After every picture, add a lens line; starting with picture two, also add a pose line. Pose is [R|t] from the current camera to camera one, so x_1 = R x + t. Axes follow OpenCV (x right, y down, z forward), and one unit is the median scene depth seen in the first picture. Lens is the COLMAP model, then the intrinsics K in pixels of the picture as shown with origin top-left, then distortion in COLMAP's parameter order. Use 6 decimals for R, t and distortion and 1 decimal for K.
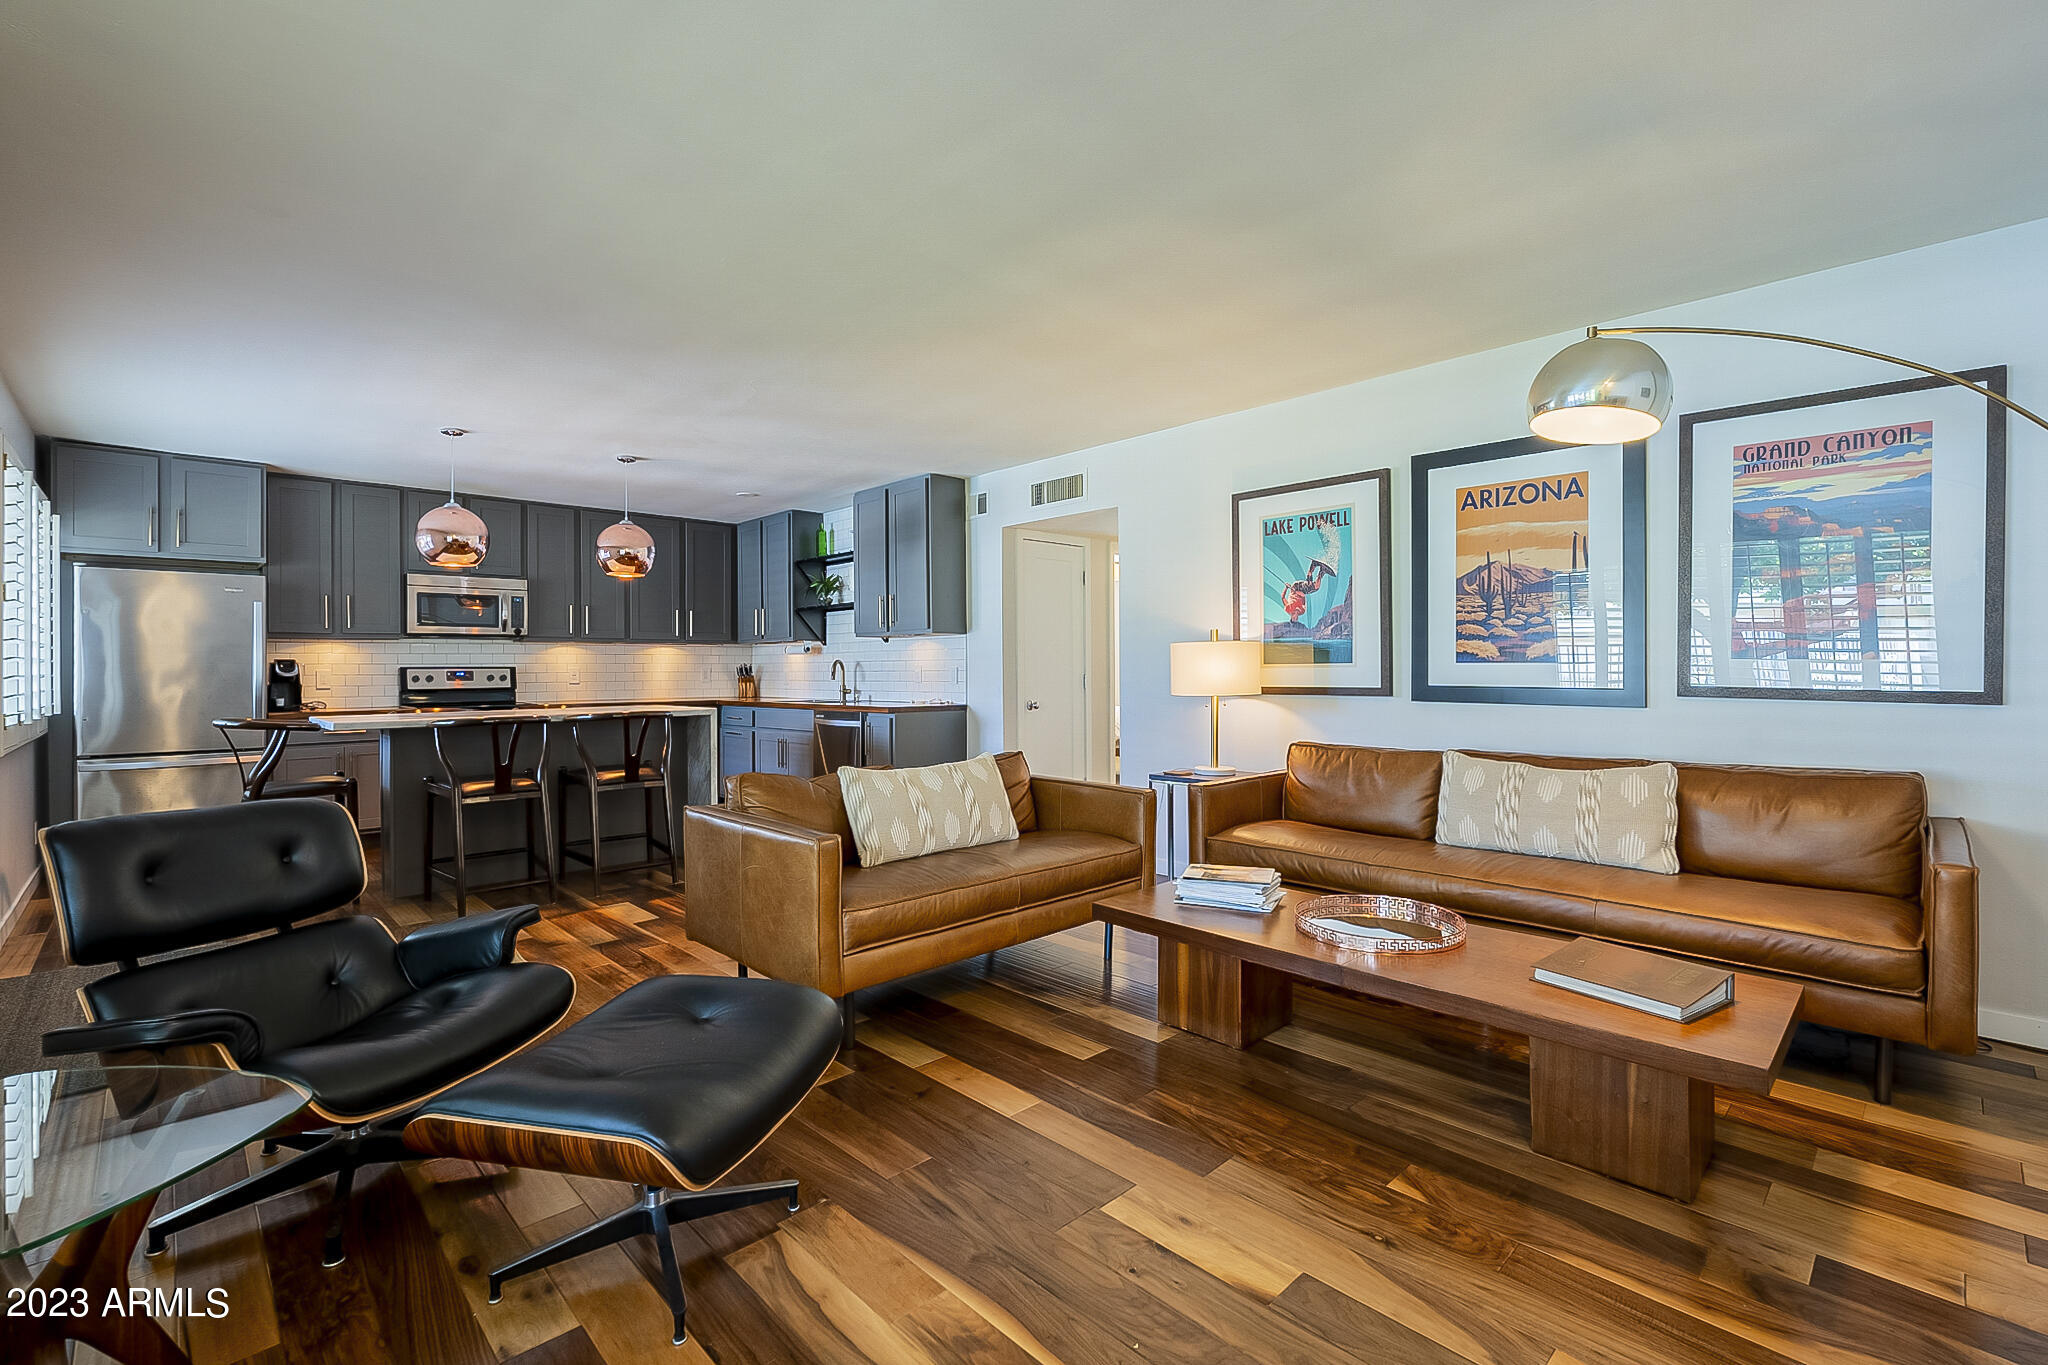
lens RADIAL K [[901.6, 0, 1024.0], [0, 901.6, 682.5], [0, 0, 1]] dist [0.000378, 0.000118]
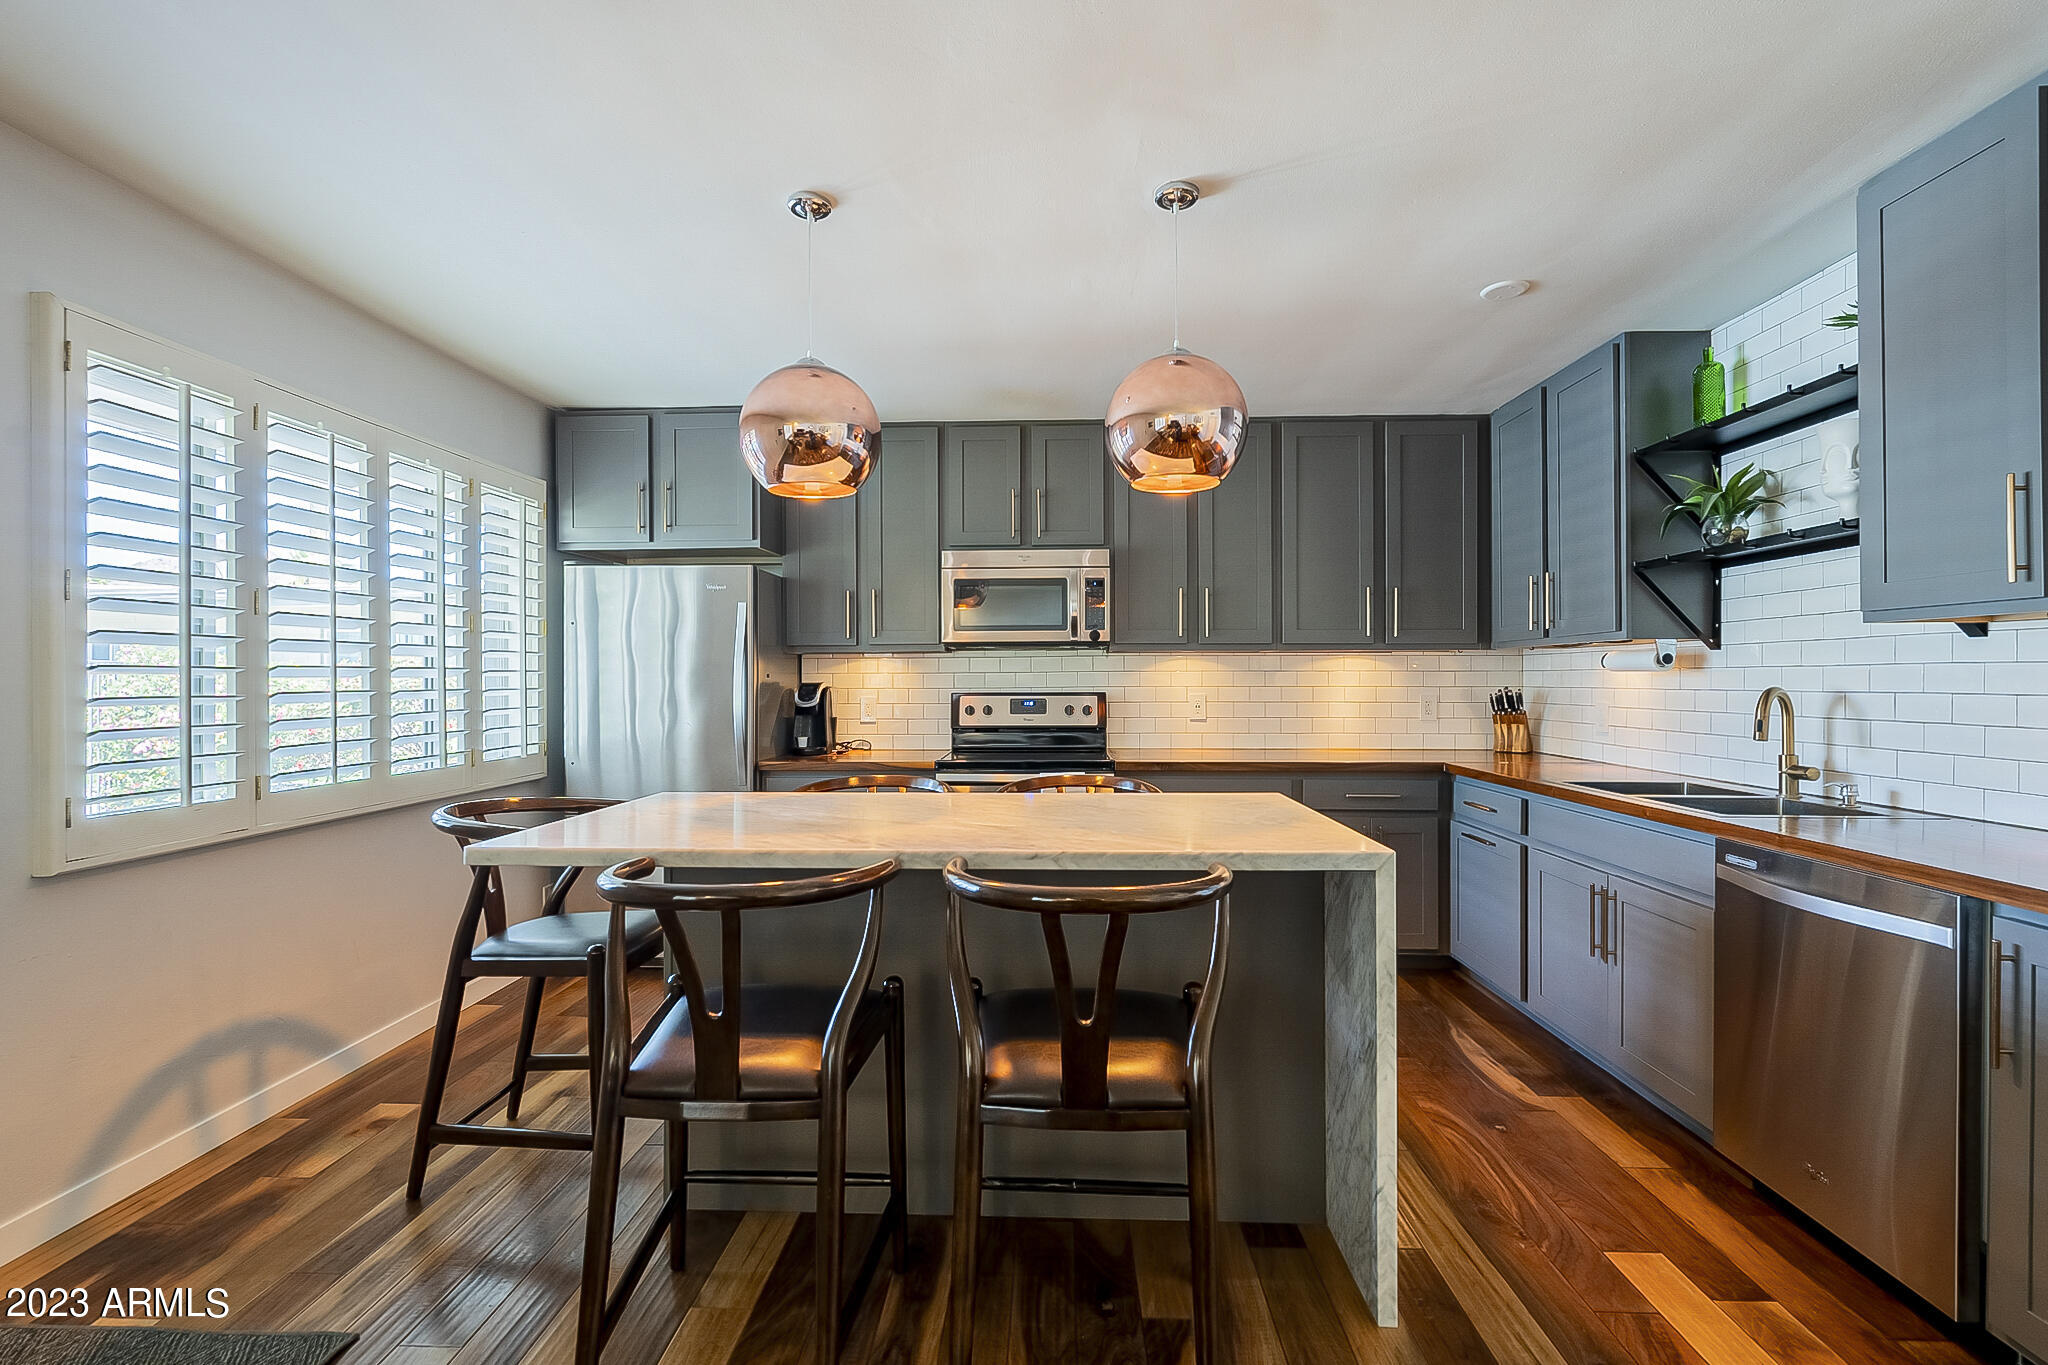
lens RADIAL K [[907.3, 0, 1018.1], [0, 907.3, 668.7], [0, 0, 1]] dist [-0.000636, -0.000039]
pose [[0.694153, -0.002795, -0.719822, -0.158968], [-0.012743, 0.999788, -0.016170, -0.023538], [0.719715, 0.020398, 0.693970, 0.534821]]
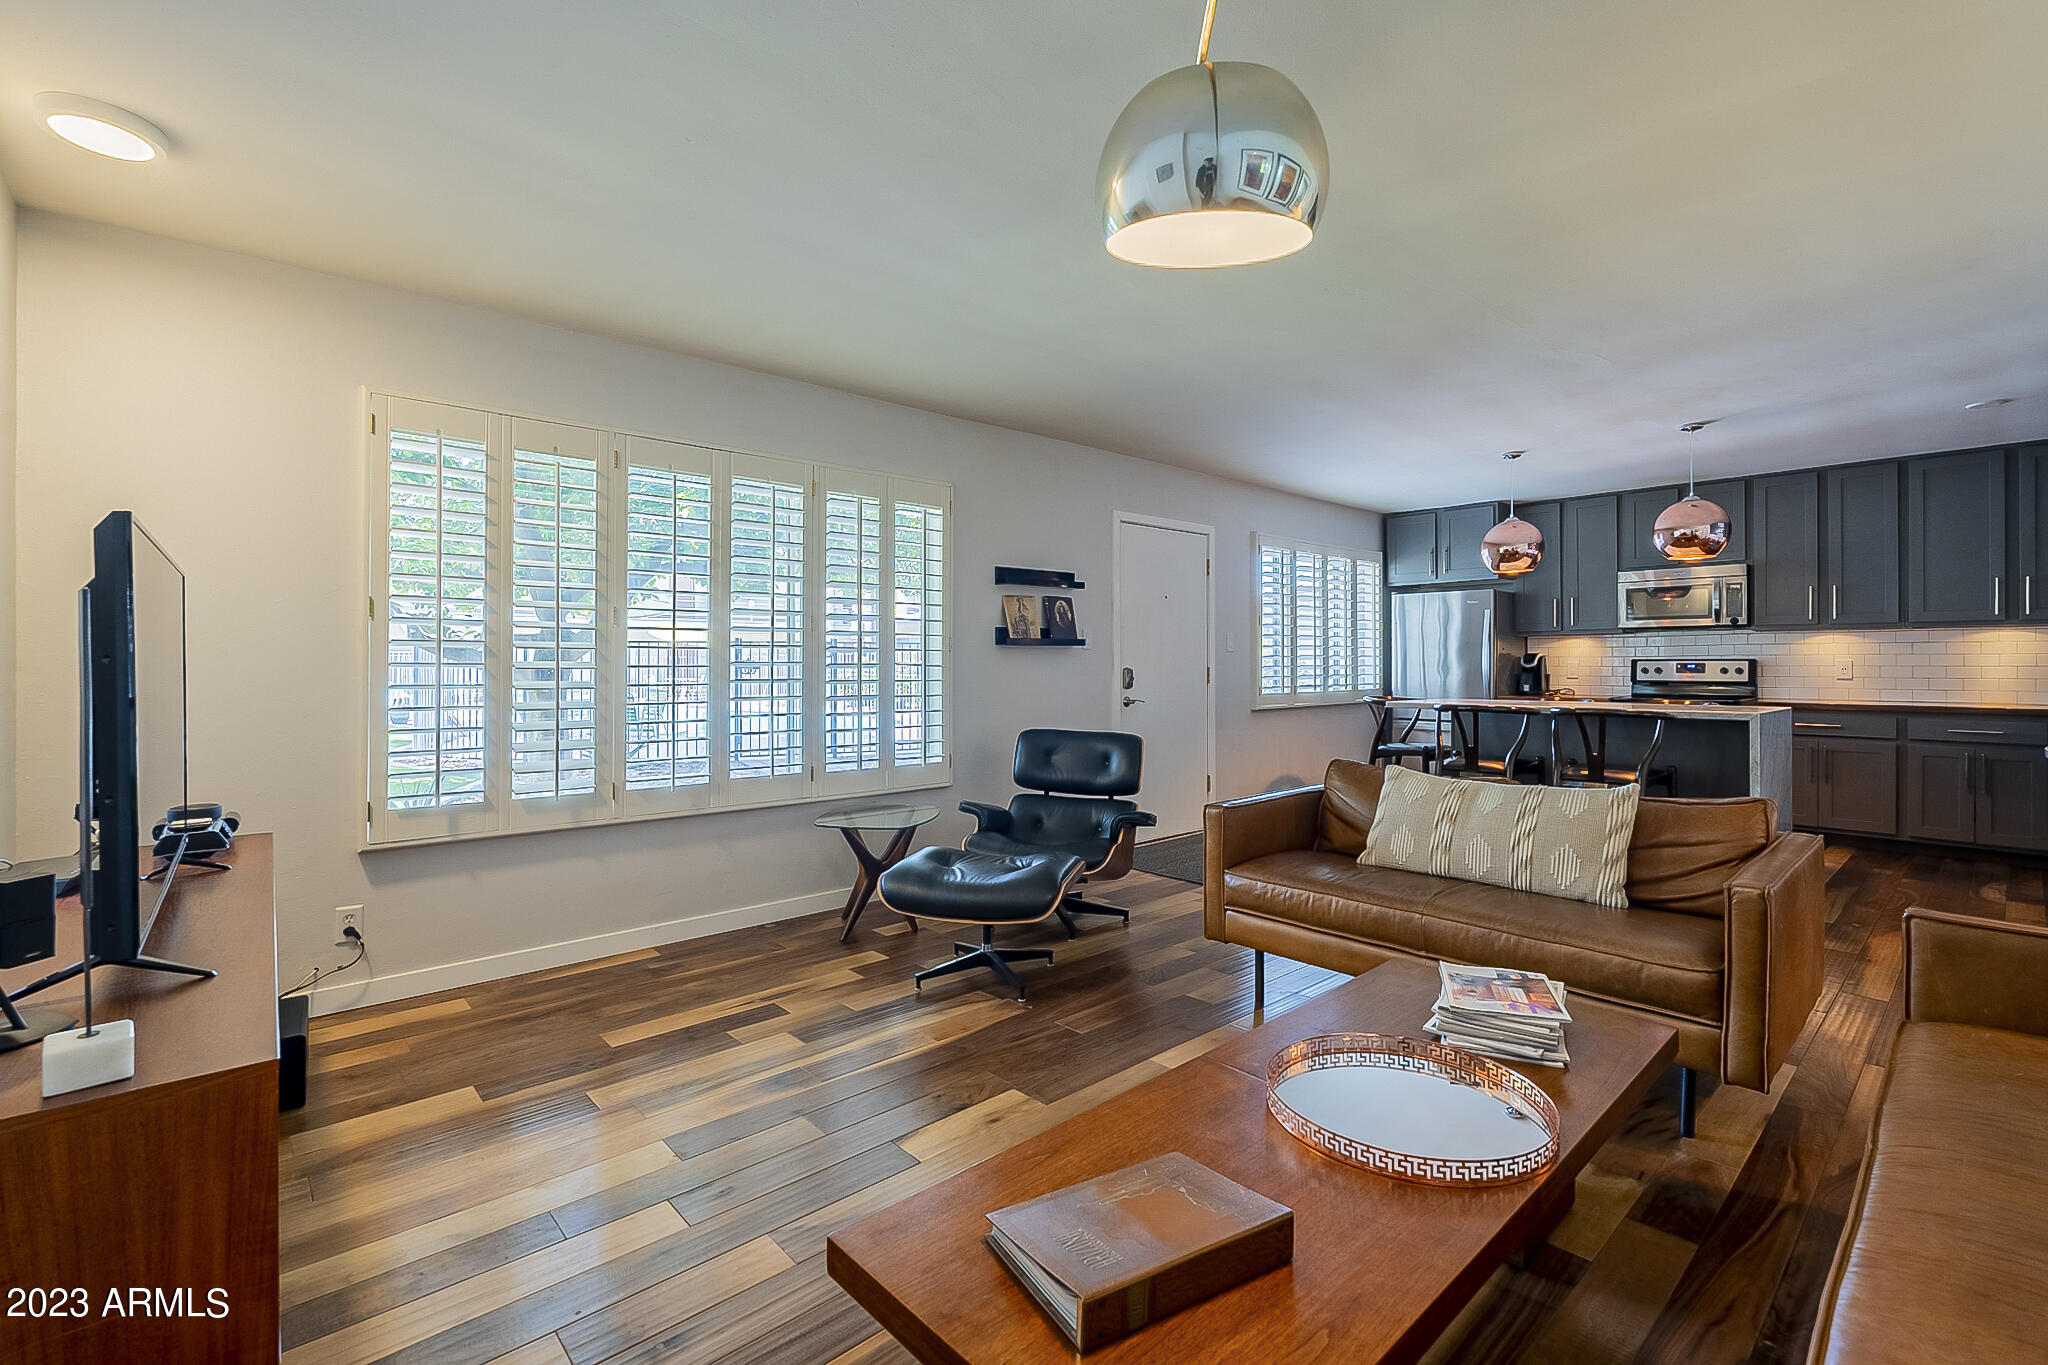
lens RADIAL K [[907.3, 0, 1018.1], [0, 907.3, 668.7], [0, 0, 1]] dist [-0.000636, -0.000039]
pose [[-0.021180, 0.010787, -0.999717, 0.376202], [-0.013839, 0.999843, 0.011082, -0.007512], [0.999680, 0.014070, -0.021028, 0.282515]]
